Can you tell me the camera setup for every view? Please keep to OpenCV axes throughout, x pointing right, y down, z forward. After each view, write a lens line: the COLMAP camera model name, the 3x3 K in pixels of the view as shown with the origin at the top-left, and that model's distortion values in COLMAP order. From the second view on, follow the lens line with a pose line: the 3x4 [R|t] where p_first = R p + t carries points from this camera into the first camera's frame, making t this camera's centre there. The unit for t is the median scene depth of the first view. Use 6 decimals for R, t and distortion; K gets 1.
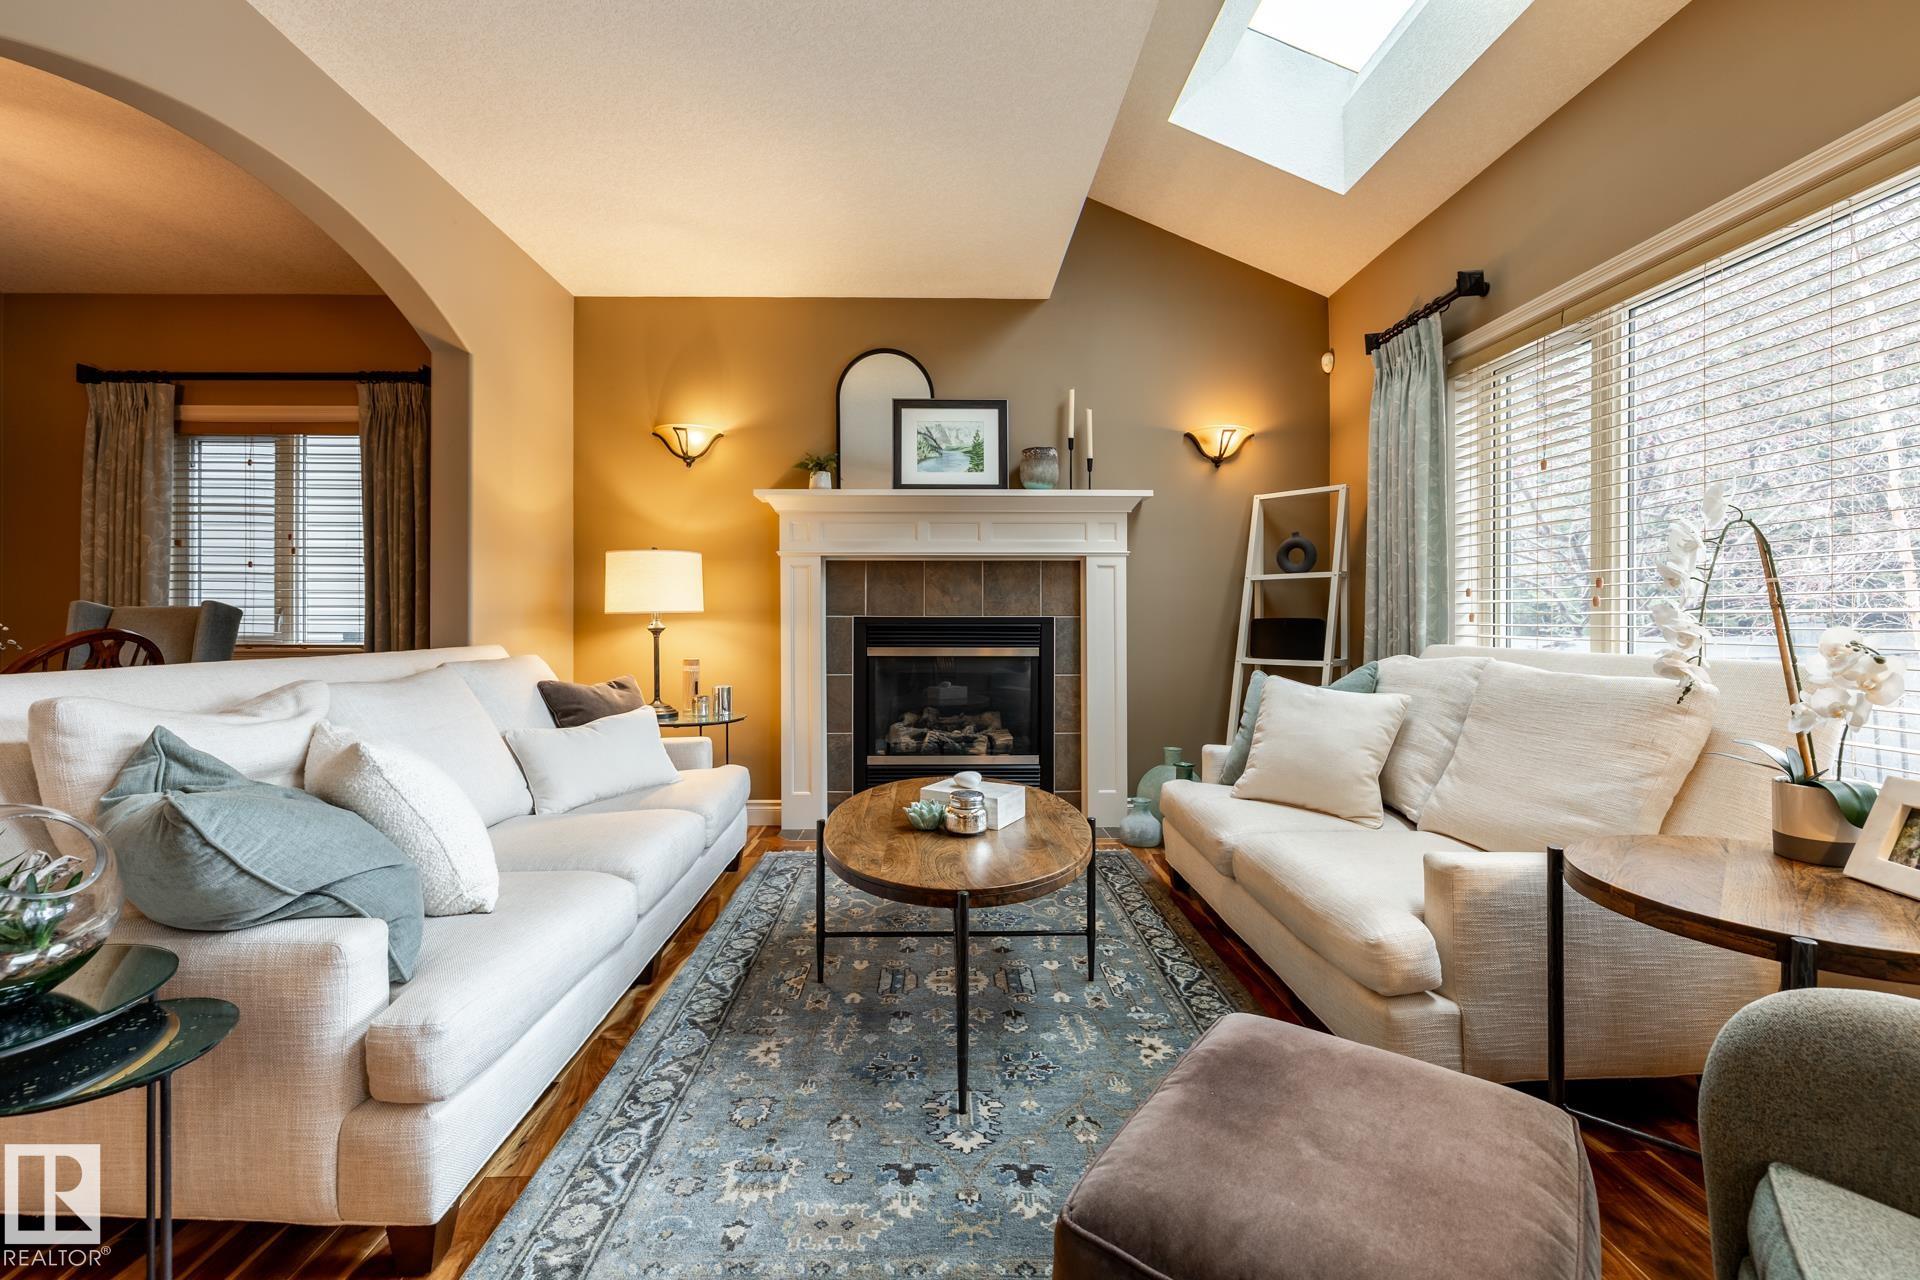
lens RADIAL K [[815.2, 0, 951.5], [0, 815.2, 618.6], [0, 0, 1]] dist [0.000280, 0.000045]
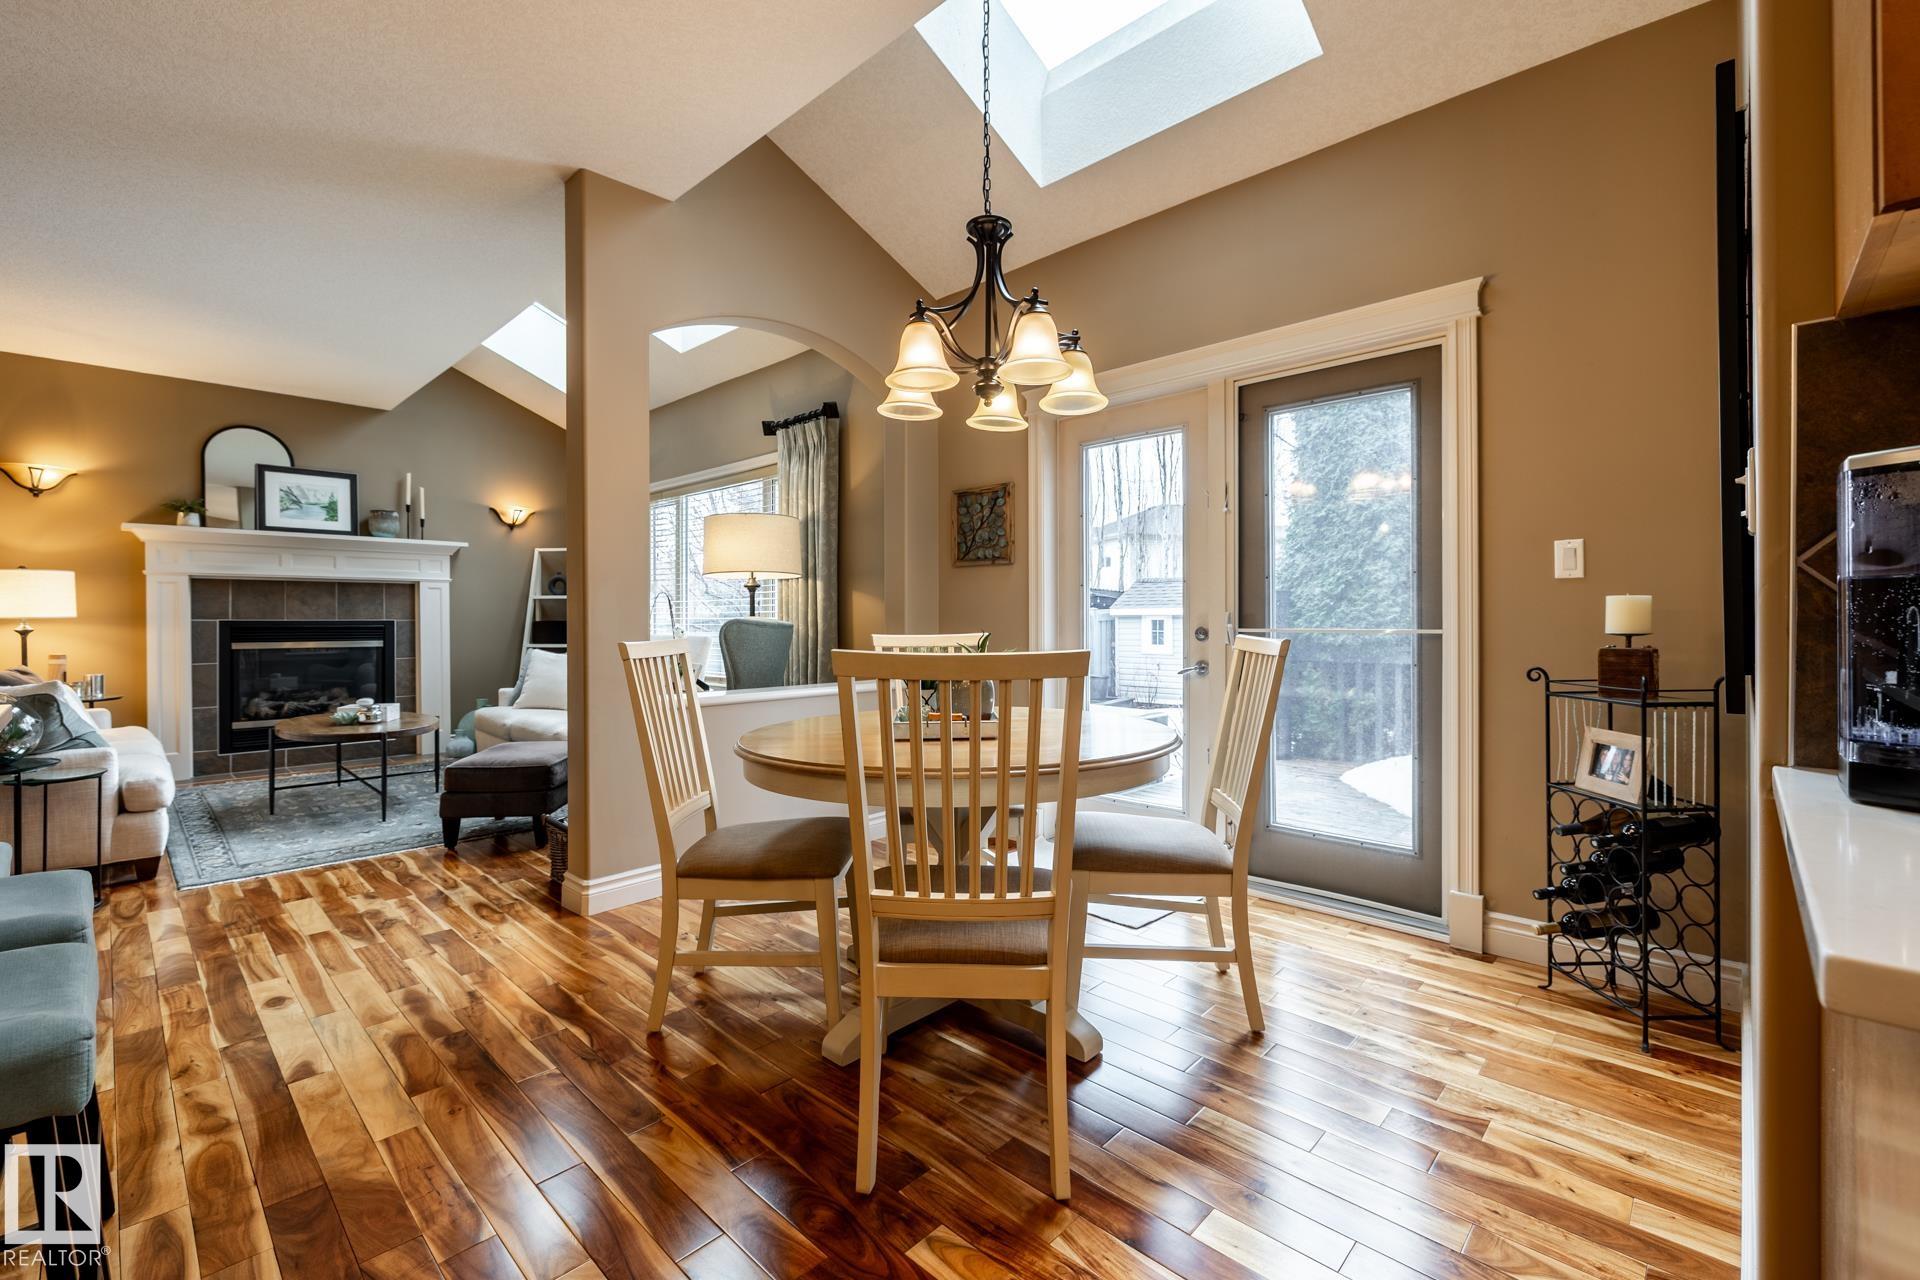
lens RADIAL K [[815.2, 0, 951.5], [0, 815.2, 618.6], [0, 0, 1]] dist [0.000280, 0.000045]
pose [[0.708457, -0.000961, 0.705754, -0.214476], [0.002483, 0.999996, -0.001131, -0.000918], [-0.705750, 0.002553, 0.708457, -0.820996]]
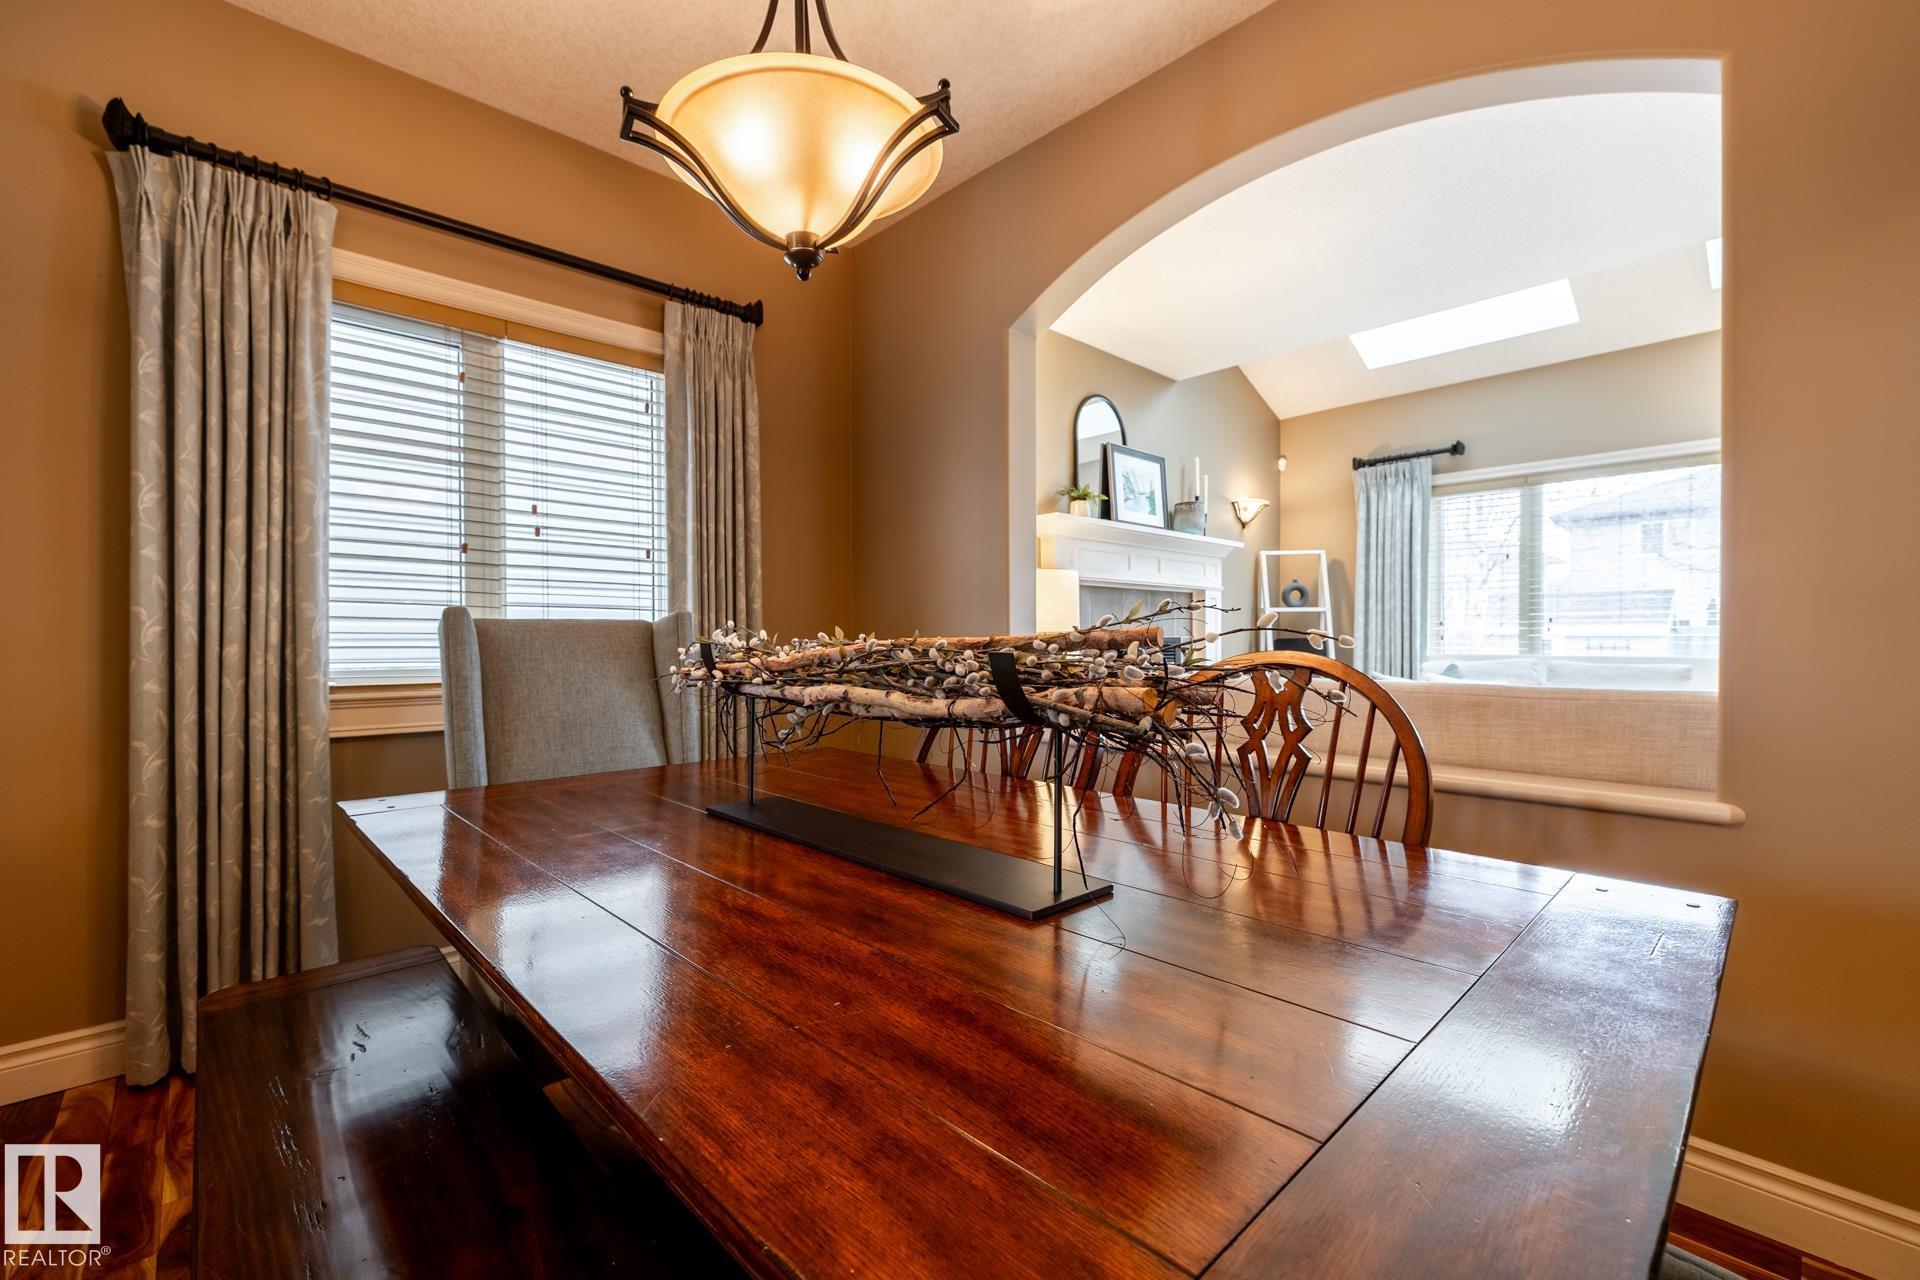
lens RADIAL K [[815.2, 0, 951.5], [0, 815.2, 618.6], [0, 0, 1]] dist [0.000280, 0.000045]
pose [[0.736524, 0.012150, 0.676303, -0.984532], [-0.001808, 0.999870, -0.015994, -0.009641], [-0.676409, 0.010558, 0.736450, 0.326048]]
